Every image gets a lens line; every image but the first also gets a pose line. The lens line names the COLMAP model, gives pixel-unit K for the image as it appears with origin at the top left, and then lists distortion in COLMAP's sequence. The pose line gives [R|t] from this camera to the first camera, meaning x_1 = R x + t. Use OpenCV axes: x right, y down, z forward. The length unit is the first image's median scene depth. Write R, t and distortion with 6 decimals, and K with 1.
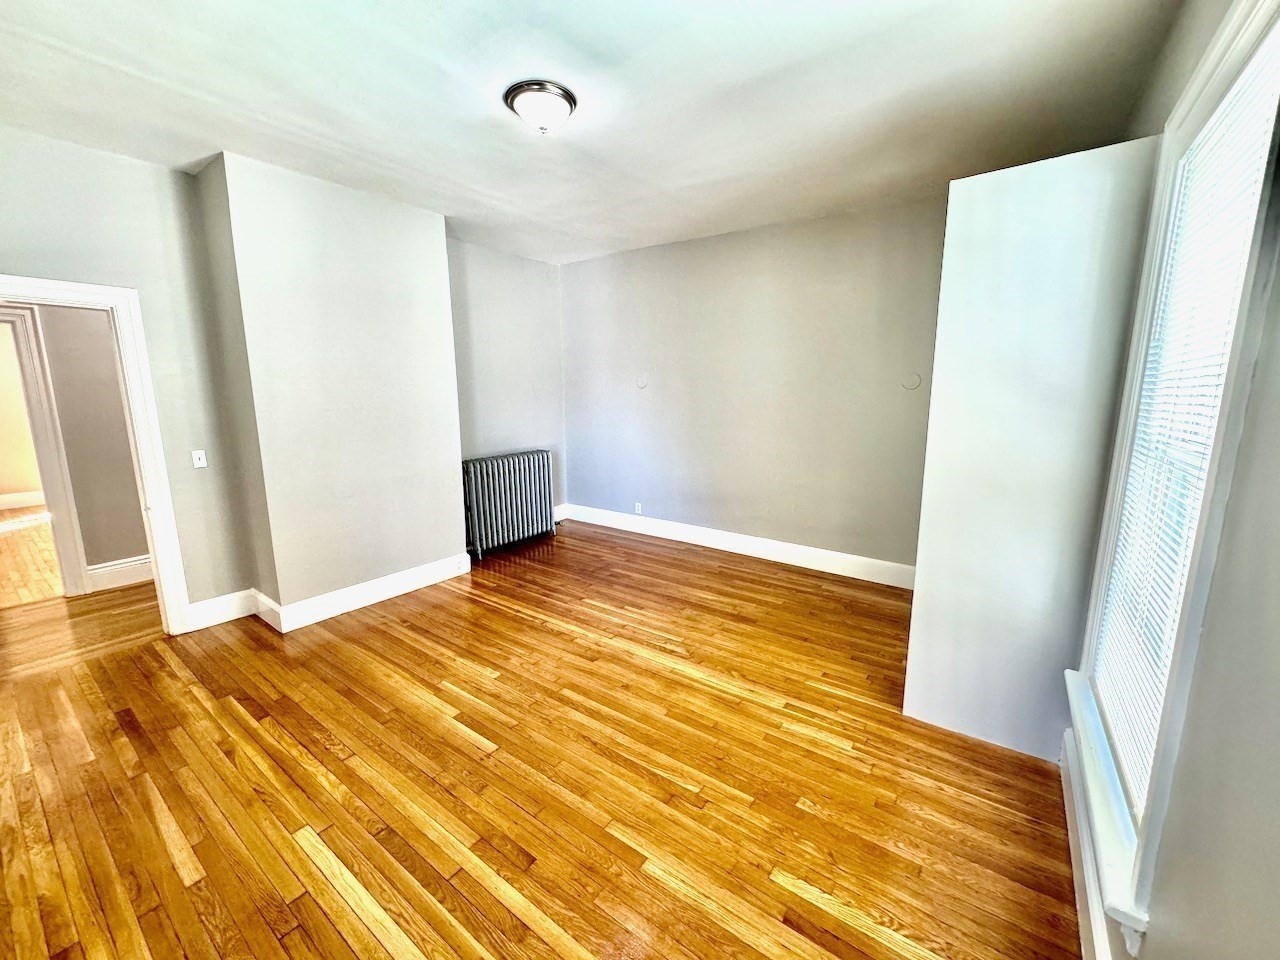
lens RADIAL K [[509.8, 0, 631.0], [0, 509.8, 480.1], [0, 0, 1]] dist [-0.002900, 0.000184]
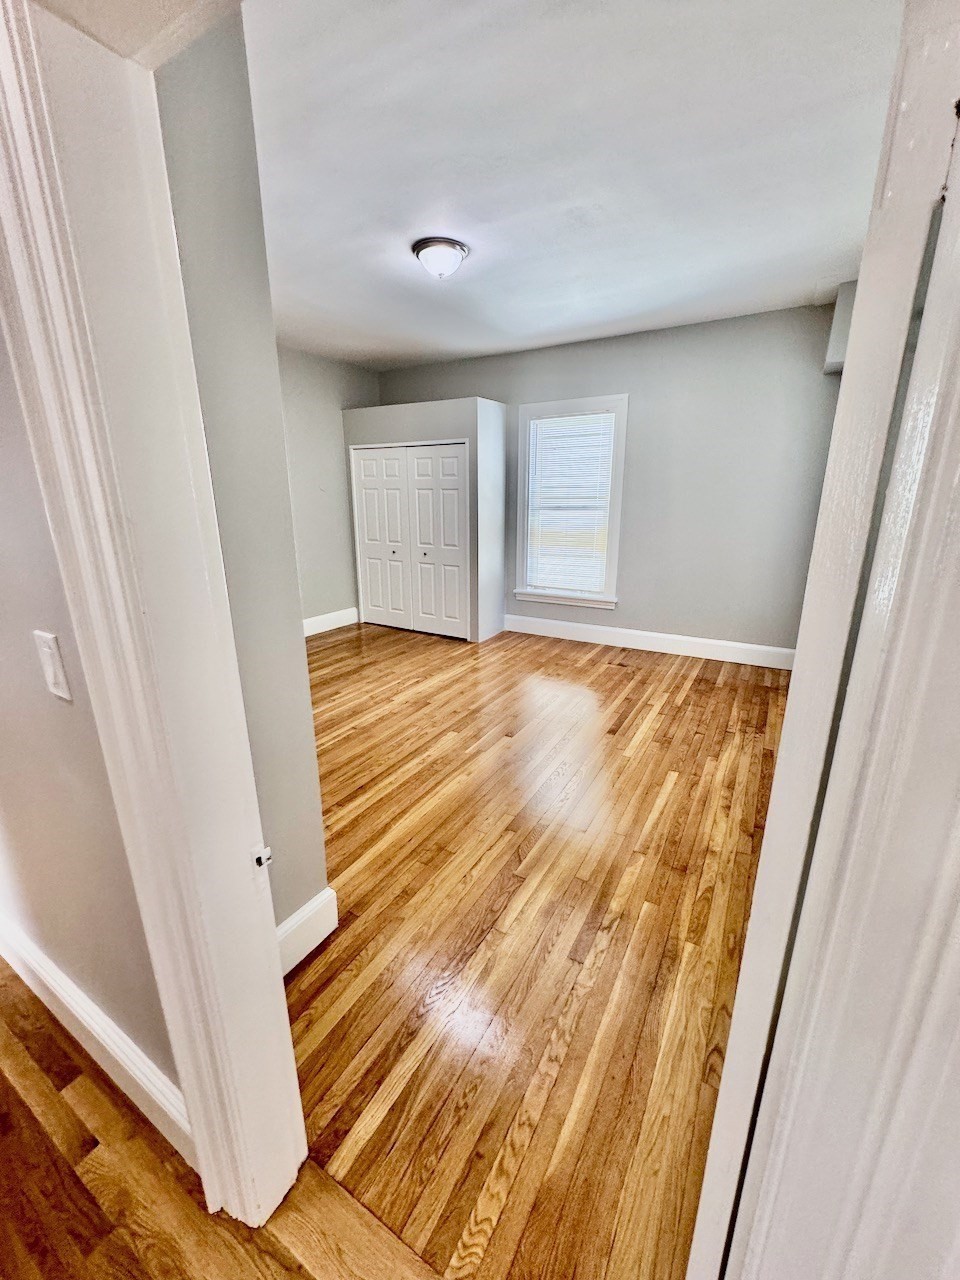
lens RADIAL K [[509.8, 0, 484.9], [0, 509.8, 640.2], [0, 0, 1]] dist [-0.002900, 0.000184]
pose [[-0.108870, -0.270599, 0.956516, -1.130148], [0.177573, 0.941465, 0.286552, -0.125296], [-0.978067, 0.201049, -0.054446, 0.791479]]
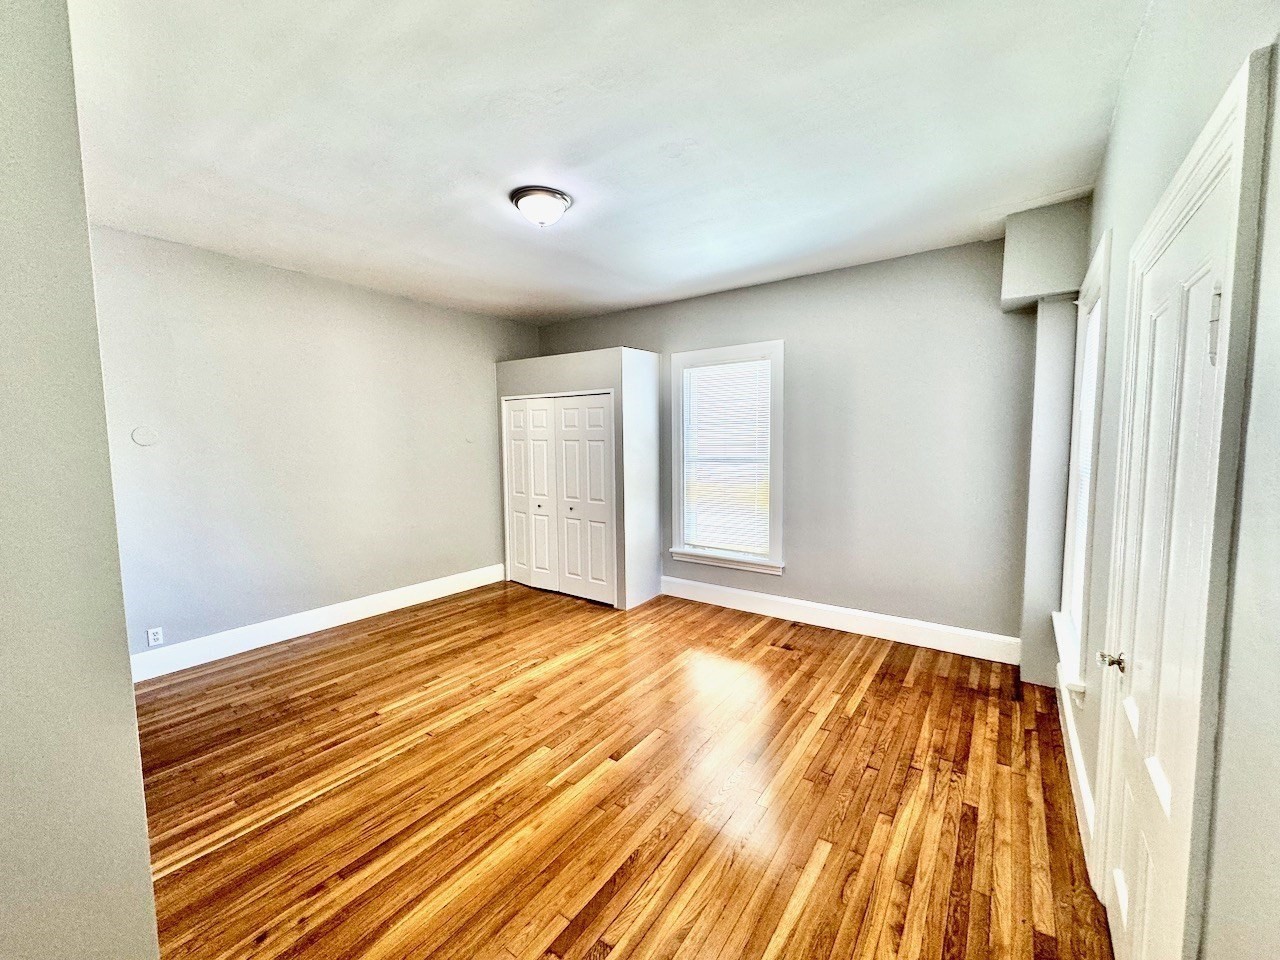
lens RADIAL K [[509.8, 0, 645.0], [0, 509.8, 484.1], [0, 0, 1]] dist [-0.002900, 0.000184]
pose [[-0.015187, -0.089585, 0.995863, -0.958708], [0.184512, 0.978623, 0.090848, -0.117730], [-0.982713, 0.185128, 0.001667, 0.609038]]
